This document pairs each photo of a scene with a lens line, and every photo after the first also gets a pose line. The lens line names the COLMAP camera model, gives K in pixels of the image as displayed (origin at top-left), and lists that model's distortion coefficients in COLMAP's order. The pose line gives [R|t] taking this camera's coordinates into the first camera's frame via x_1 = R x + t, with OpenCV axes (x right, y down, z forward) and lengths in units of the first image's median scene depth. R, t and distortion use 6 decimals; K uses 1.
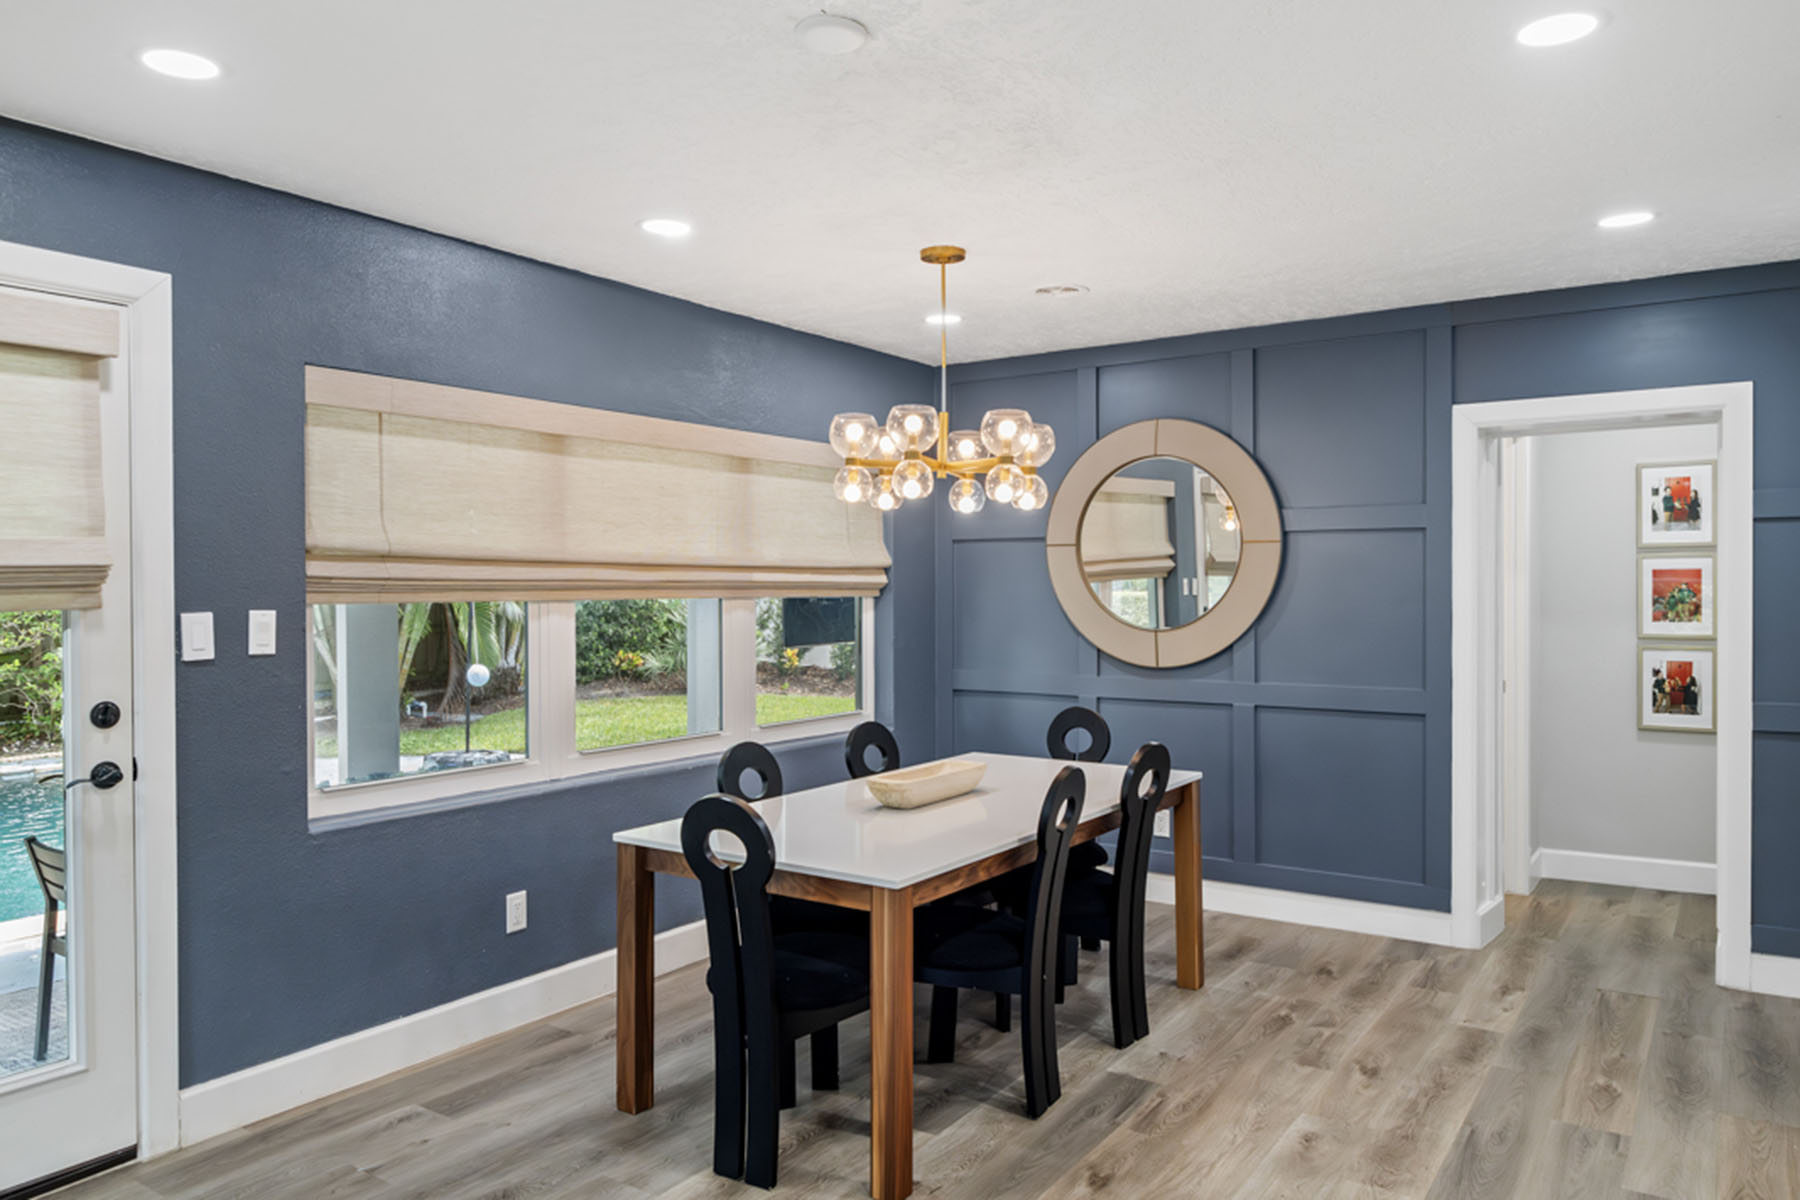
lens RADIAL K [[1220.2, 0, 852.0], [0, 1220.2, 602.2], [0, 0, 1]] dist [-0.000992, 0.000071]
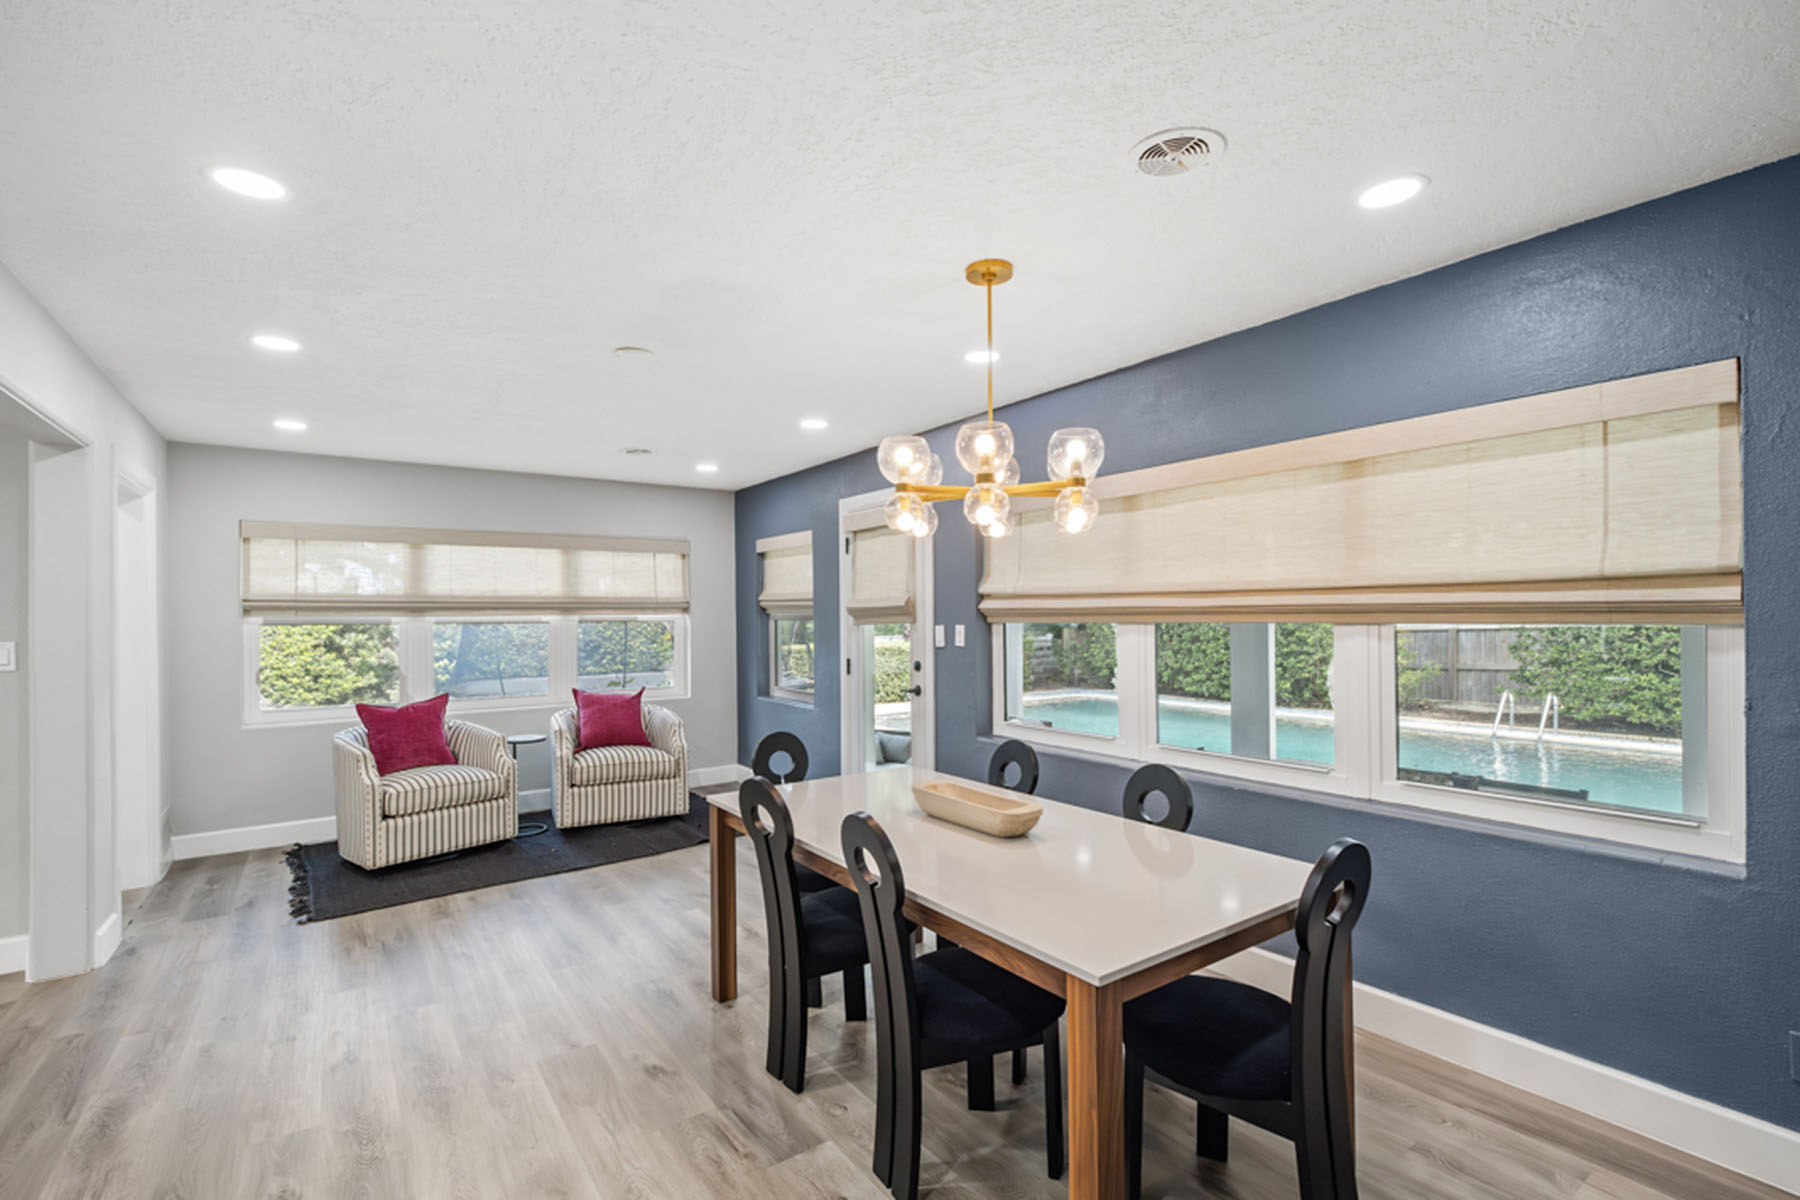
lens RADIAL K [[754.0, 0, 900.0], [0, 754.0, 600.0], [0, 0, 1]] dist [0.016537, -0.009701]
pose [[-0.286438, -0.002713, -0.958095, 0.707575], [0.013997, 0.999877, -0.007016, -0.025978], [0.957996, -0.015420, -0.286365, 1.150598]]
